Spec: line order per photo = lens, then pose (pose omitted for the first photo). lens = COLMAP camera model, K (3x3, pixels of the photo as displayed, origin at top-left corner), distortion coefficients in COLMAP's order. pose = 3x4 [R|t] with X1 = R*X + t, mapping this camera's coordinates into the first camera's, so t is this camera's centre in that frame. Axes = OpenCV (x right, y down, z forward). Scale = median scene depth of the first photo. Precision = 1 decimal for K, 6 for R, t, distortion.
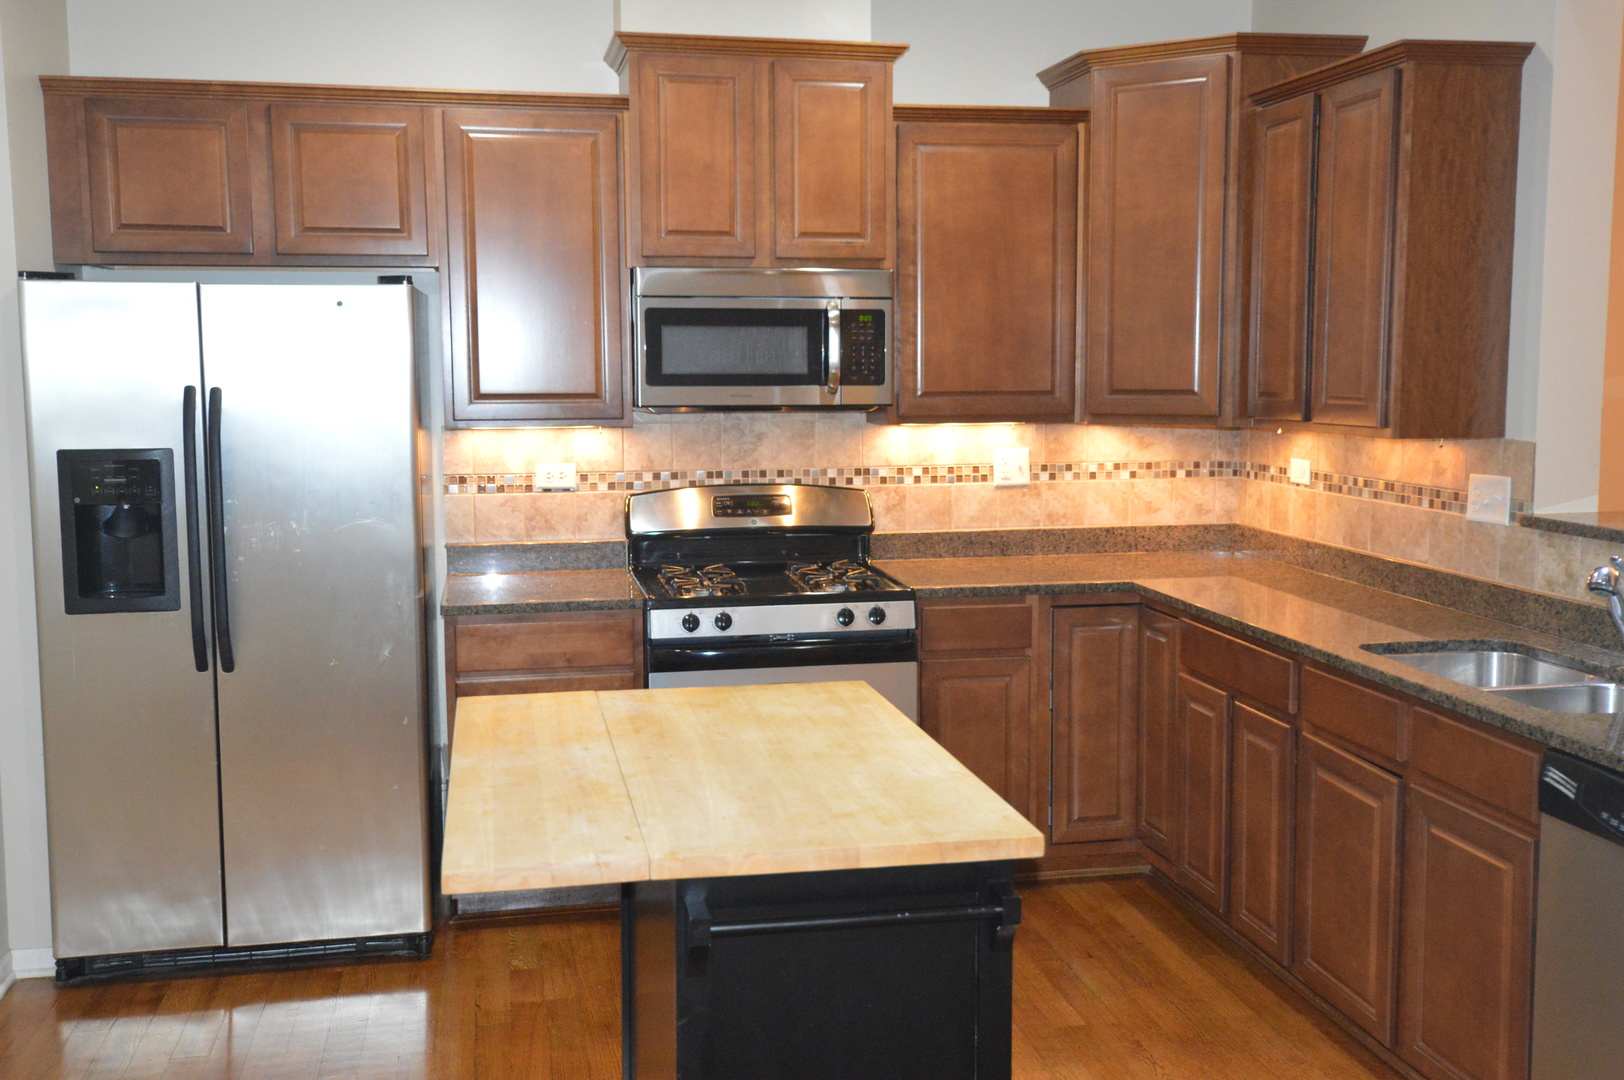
lens RADIAL K [[1666.5, 0, 812.0], [0, 1666.5, 540.0], [0, 0, 1]] dist [0.062651, -0.012992]
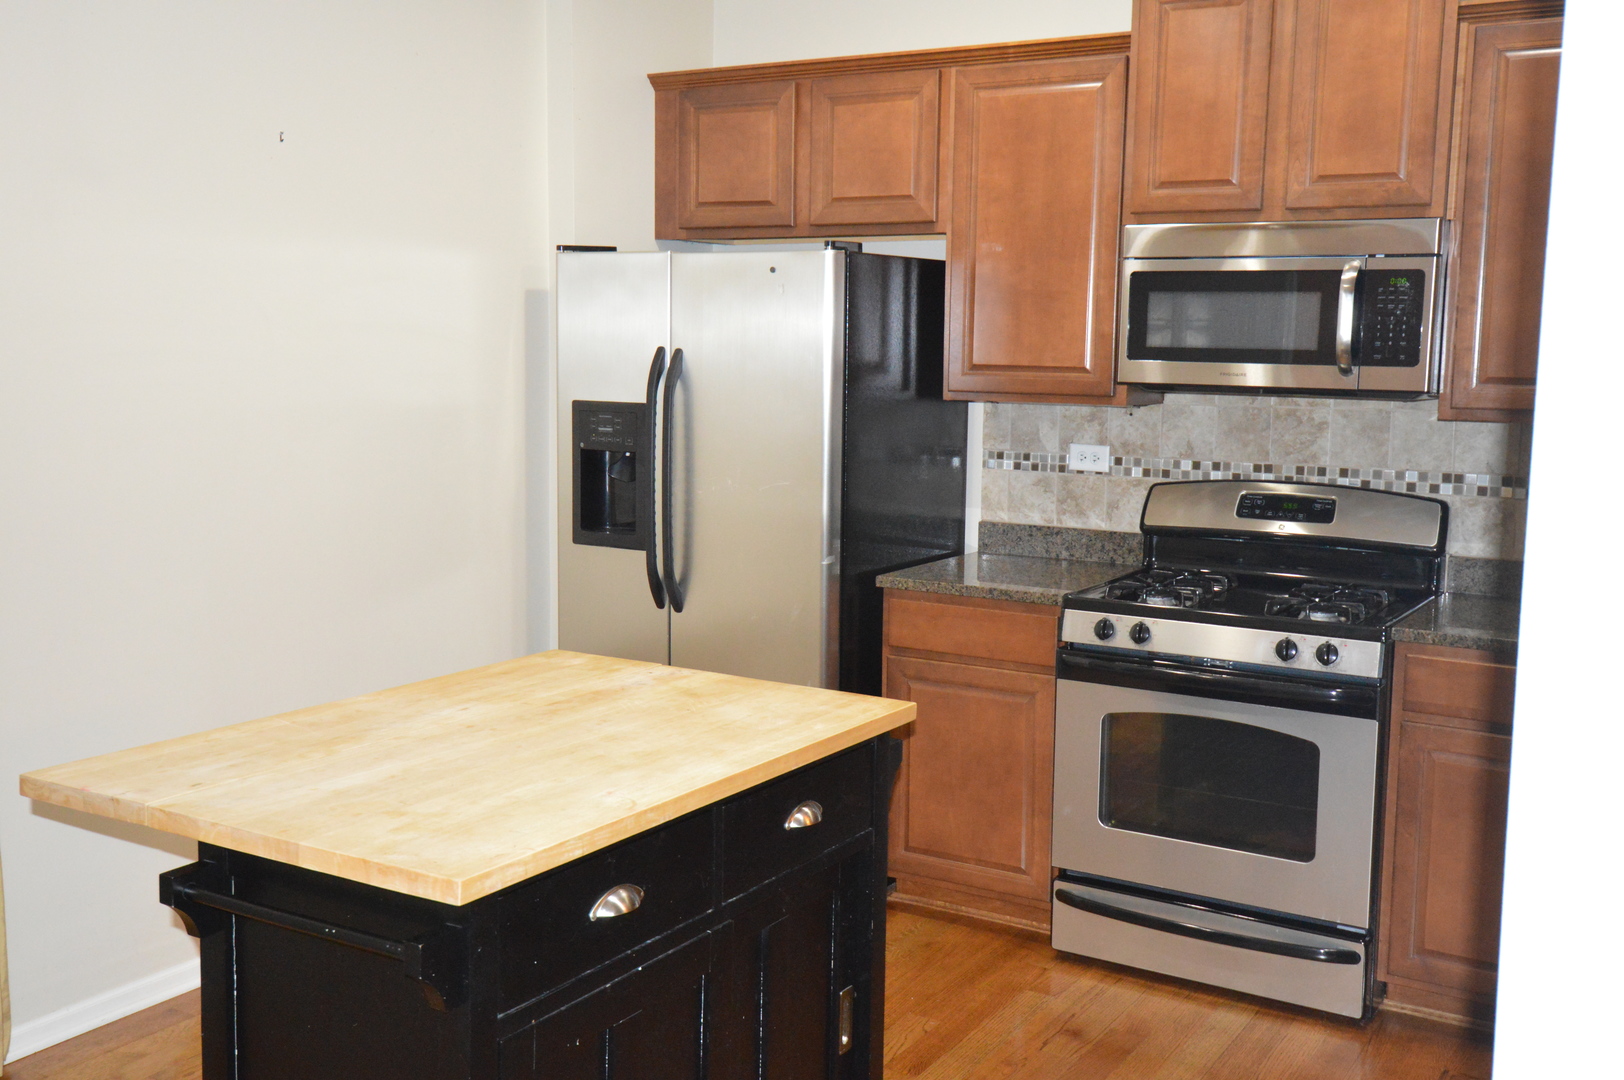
lens RADIAL K [[1648.0, 0, 812.0], [0, 1648.0, 540.0], [0, 0, 1]] dist [0.079277, 0.004852]
pose [[0.731133, 0.099653, -0.674918, 0.376533], [-0.094057, 0.994551, 0.044956, -0.020761], [0.675721, 0.030612, 0.736522, 0.238827]]
